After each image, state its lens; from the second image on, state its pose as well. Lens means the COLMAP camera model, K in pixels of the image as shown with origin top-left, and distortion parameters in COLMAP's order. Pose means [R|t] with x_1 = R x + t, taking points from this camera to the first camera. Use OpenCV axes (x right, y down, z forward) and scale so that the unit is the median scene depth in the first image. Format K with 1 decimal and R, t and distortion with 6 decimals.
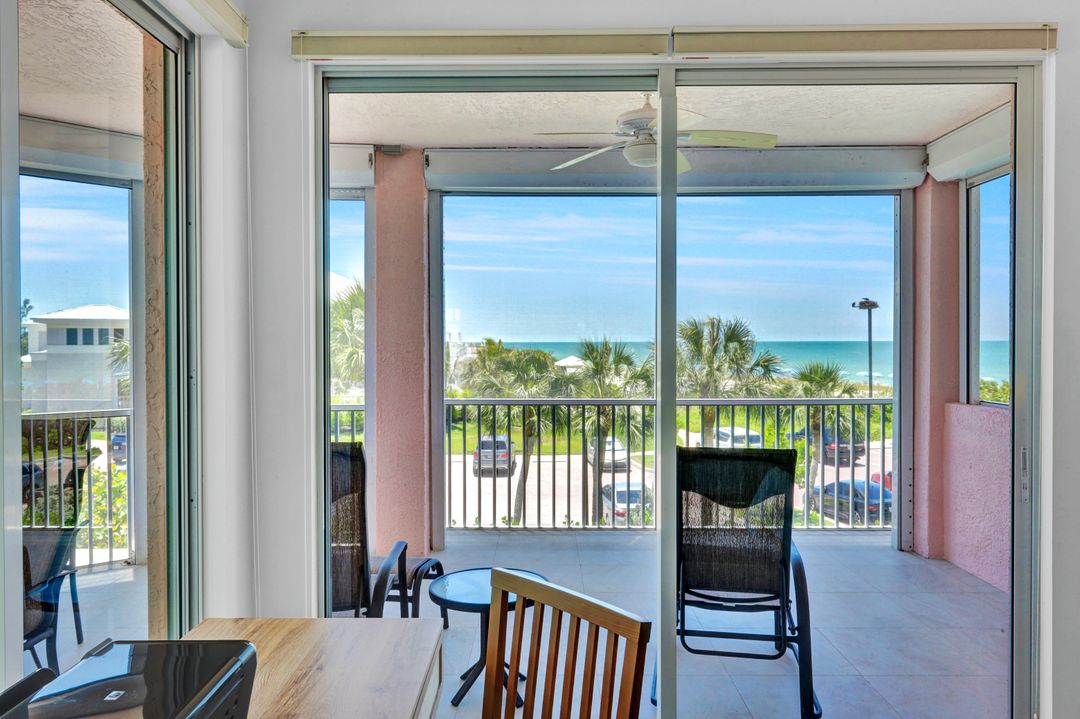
lens RADIAL K [[791.3, 0, 513.4], [0, 791.3, 342.7], [0, 0, 1]] dist [-0.032839, 0.003640]
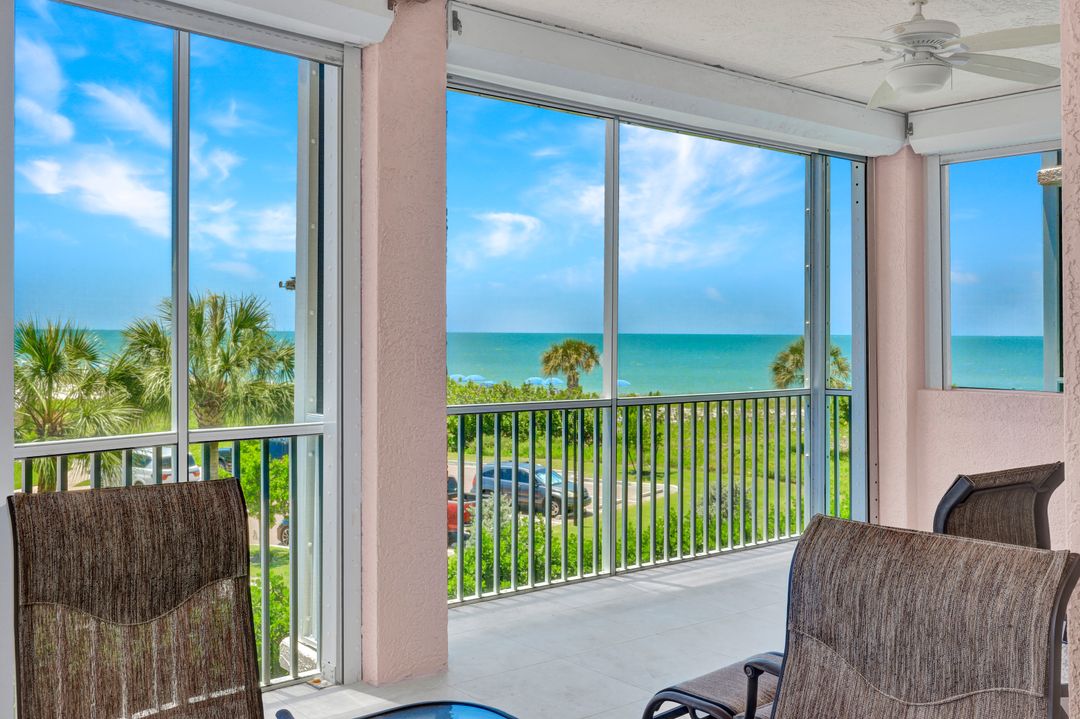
lens RADIAL K [[1022.3, 0, 535.6], [0, 1022.3, 320.9], [0, 0, 1]] dist [0.023156, 0.000000]
pose [[0.760505, 0.015220, 0.649154, -0.157709], [-0.007998, 0.999869, -0.014073, 0.004015], [-0.649283, 0.005510, 0.760527, 0.095284]]
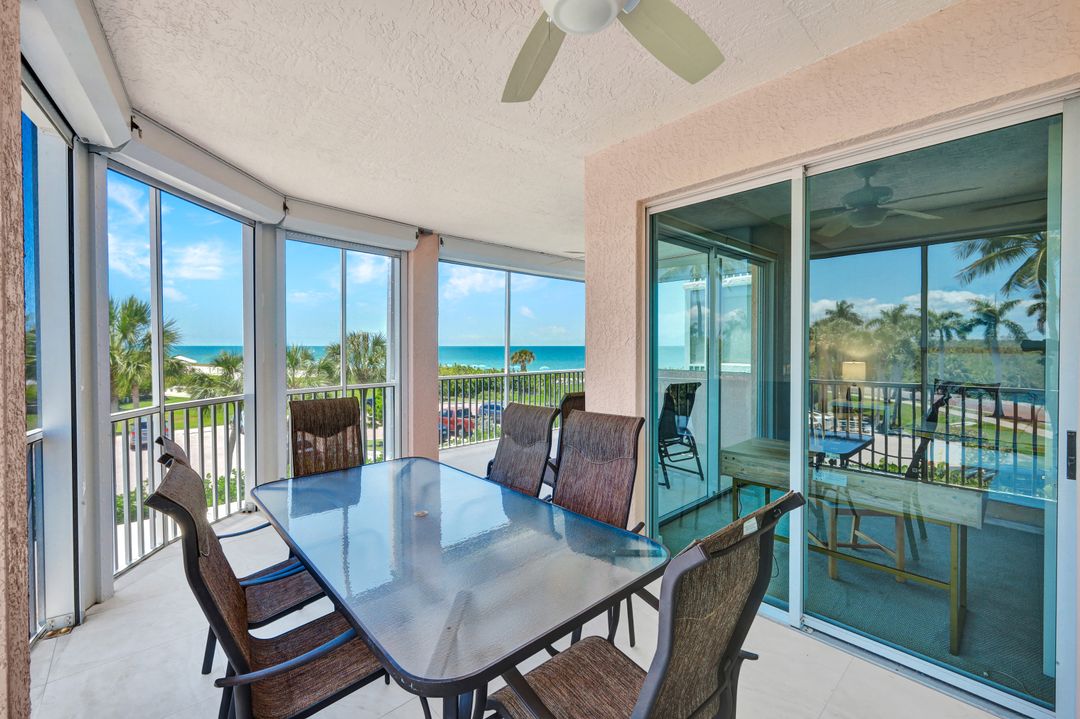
lens RADIAL K [[443.4, 0, 533.9], [0, 443.4, 343.2], [0, 0, 1]] dist [0.000019, -0.000787]
pose [[0.722165, 0.007245, 0.691683, -0.175636], [-0.000636, 0.999952, -0.009811, 0.001794], [-0.691720, 0.006645, 0.722135, 0.038329]]
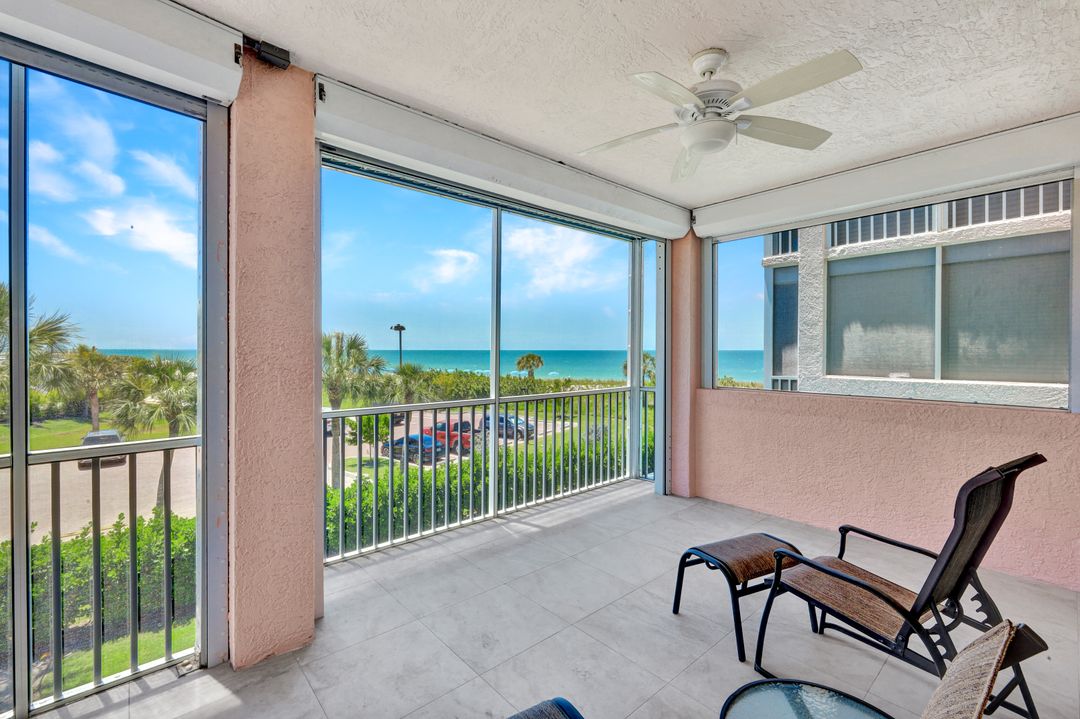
lens RADIAL K [[474.9, 0, 538.0], [0, 474.9, 363.8], [0, 0, 1]] dist [-0.004215, -0.000194]
pose [[0.728175, -0.014529, 0.685237, -0.072365], [-0.004137, 0.999664, 0.025591, 0.002019], [-0.685379, -0.021470, 0.727870, 0.147206]]
